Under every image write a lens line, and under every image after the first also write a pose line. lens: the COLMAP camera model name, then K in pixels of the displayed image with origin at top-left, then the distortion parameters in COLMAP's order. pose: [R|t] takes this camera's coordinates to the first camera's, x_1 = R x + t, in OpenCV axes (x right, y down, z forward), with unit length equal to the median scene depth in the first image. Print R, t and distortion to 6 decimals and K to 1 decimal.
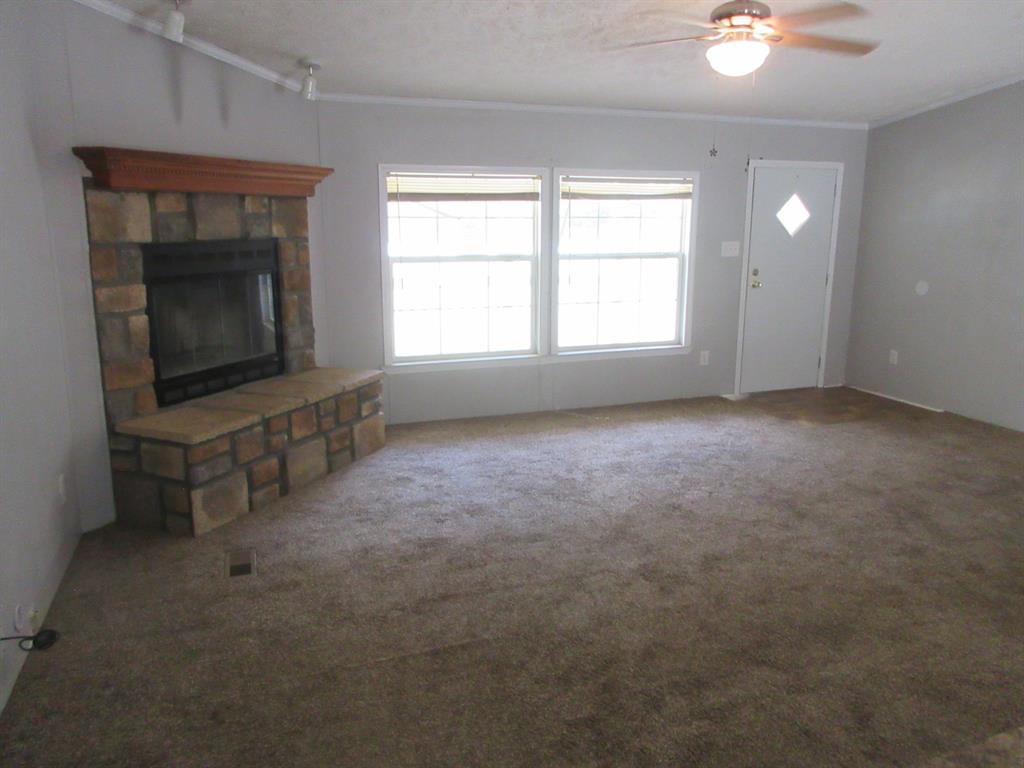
lens RADIAL K [[754.7, 0, 512.0], [0, 754.7, 384.0], [0, 0, 1]] dist [-0.003803, 0.003736]
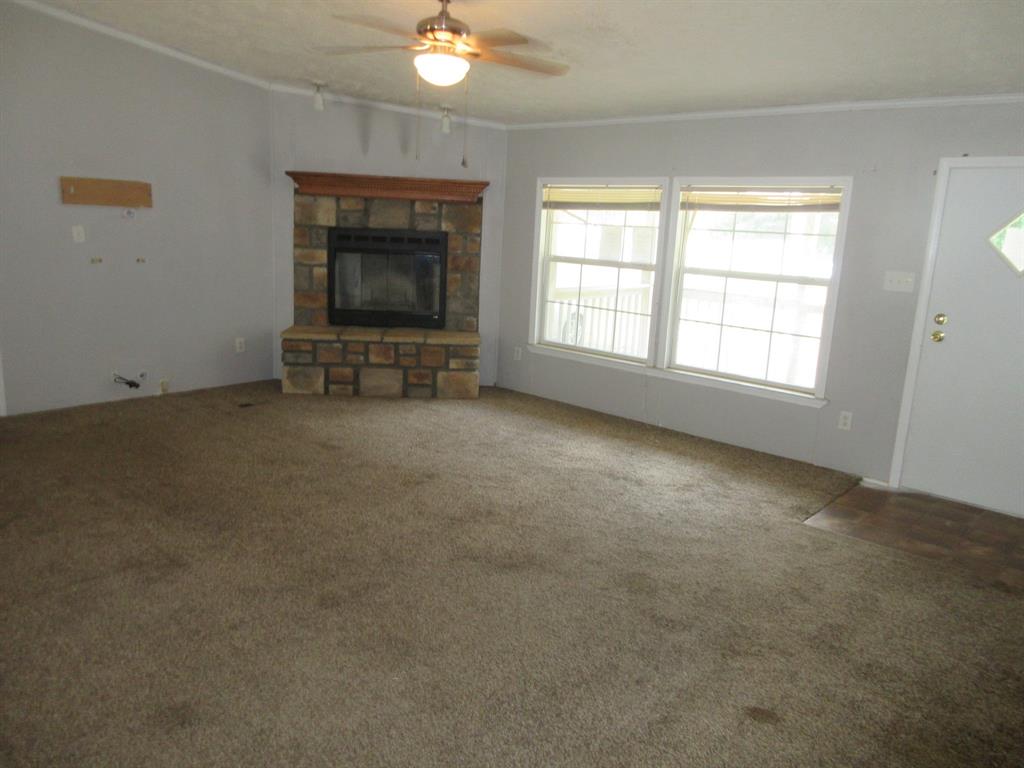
lens RADIAL K [[754.7, 0, 512.0], [0, 754.7, 384.0], [0, 0, 1]] dist [-0.003803, 0.003736]
pose [[0.466723, 0.205516, -0.860193, 1.015547], [-0.237910, 0.965948, 0.101698, -0.092389], [0.851803, 0.157184, 0.499725, 0.448603]]
